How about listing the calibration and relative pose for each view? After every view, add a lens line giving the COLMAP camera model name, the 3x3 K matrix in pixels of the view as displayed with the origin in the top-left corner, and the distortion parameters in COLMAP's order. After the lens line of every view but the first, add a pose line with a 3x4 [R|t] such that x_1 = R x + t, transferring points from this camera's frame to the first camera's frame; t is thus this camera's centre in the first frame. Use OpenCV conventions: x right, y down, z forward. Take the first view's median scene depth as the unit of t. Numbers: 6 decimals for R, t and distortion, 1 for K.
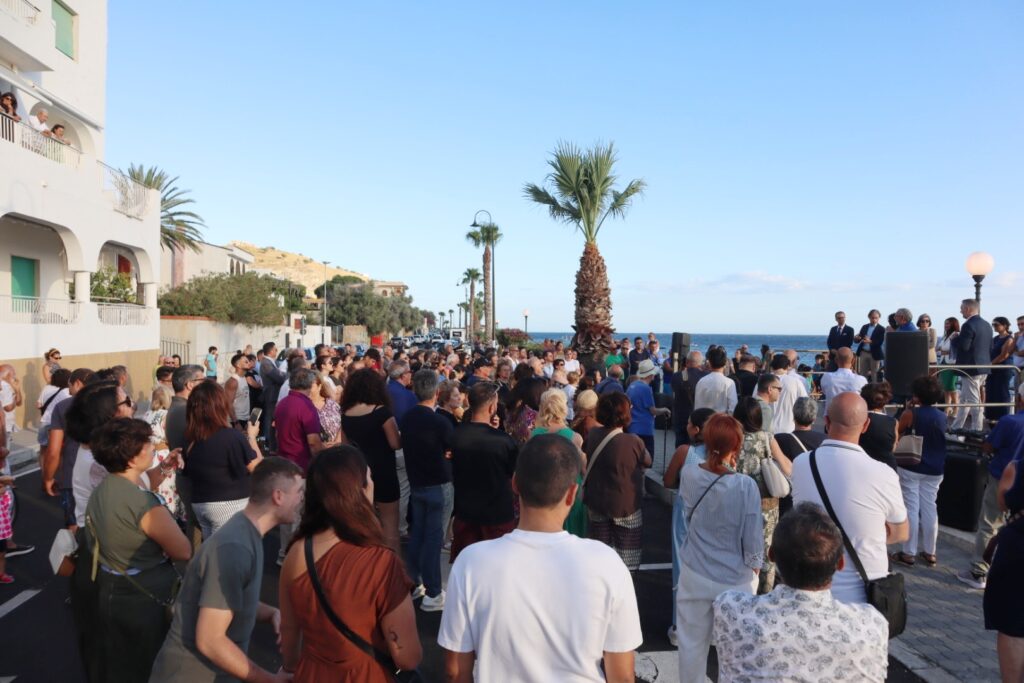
lens RADIAL K [[706.0, 0, 512.0], [0, 706.0, 341.5], [0, 0, 1]] dist [-0.125559, 0.091981]
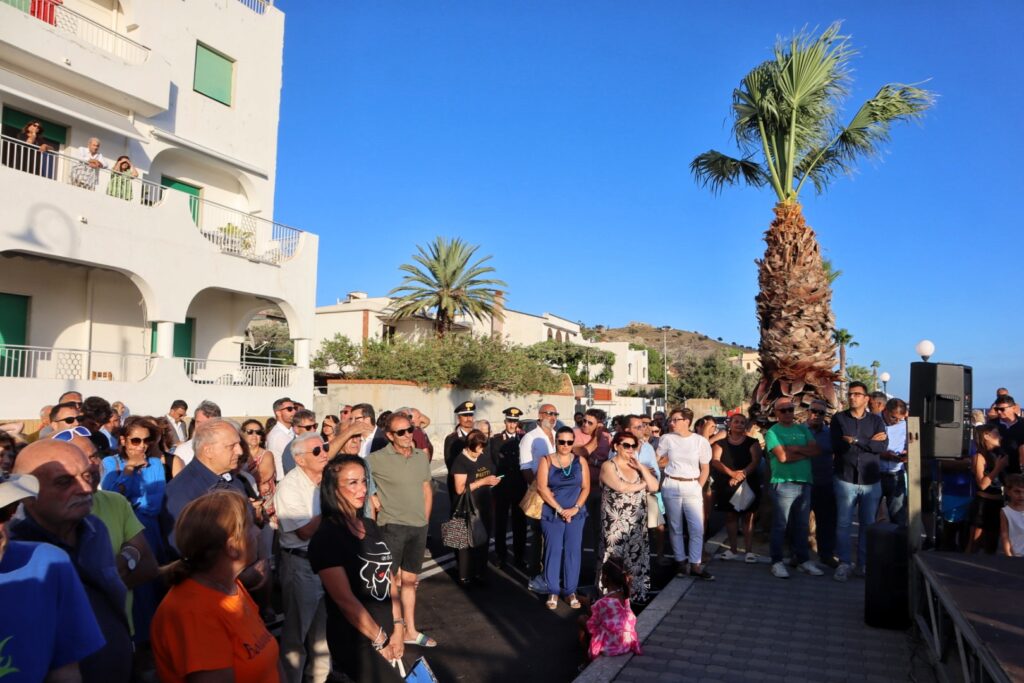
lens RADIAL K [[706.0, 0, 512.0], [0, 706.0, 341.5], [0, 0, 1]] dist [-0.125559, 0.091981]
pose [[0.850208, -0.049923, -0.524074, 0.170986], [-0.008010, 0.994151, -0.107698, 0.011781], [0.526386, 0.095764, 0.844836, 0.414730]]
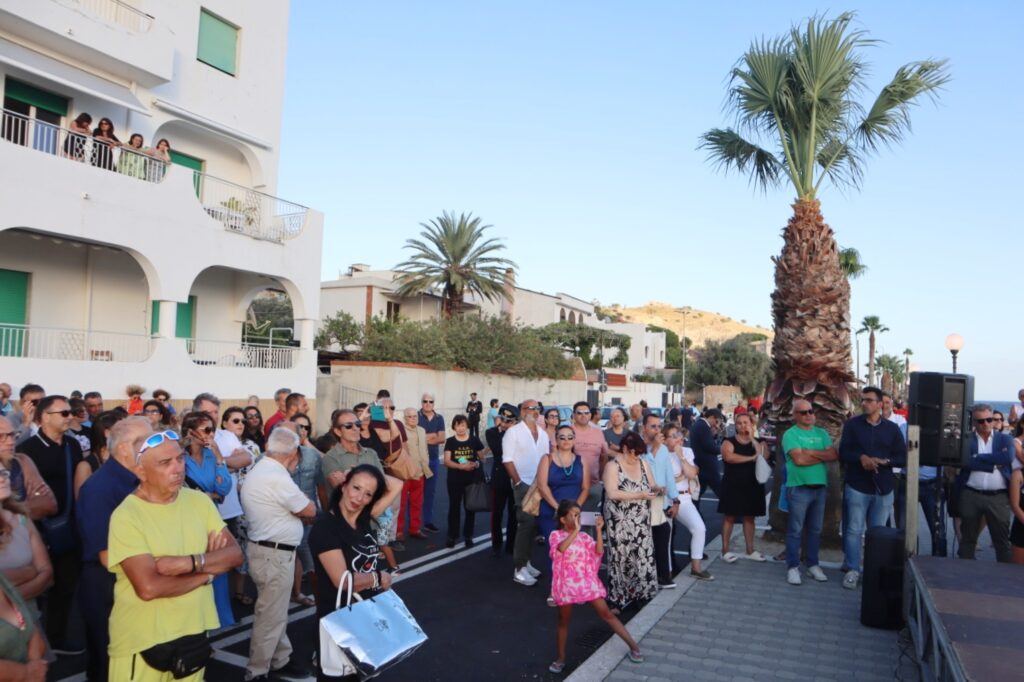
lens RADIAL K [[749.9, 0, 512.0], [0, 749.9, 341.0], [0, 0, 1]] dist [-0.137464, 0.117296]
pose [[0.843775, -0.017511, -0.536412, 0.182811], [-0.029103, 0.996504, -0.078309, 0.005321], [0.535908, 0.081687, 0.840315, 0.393417]]
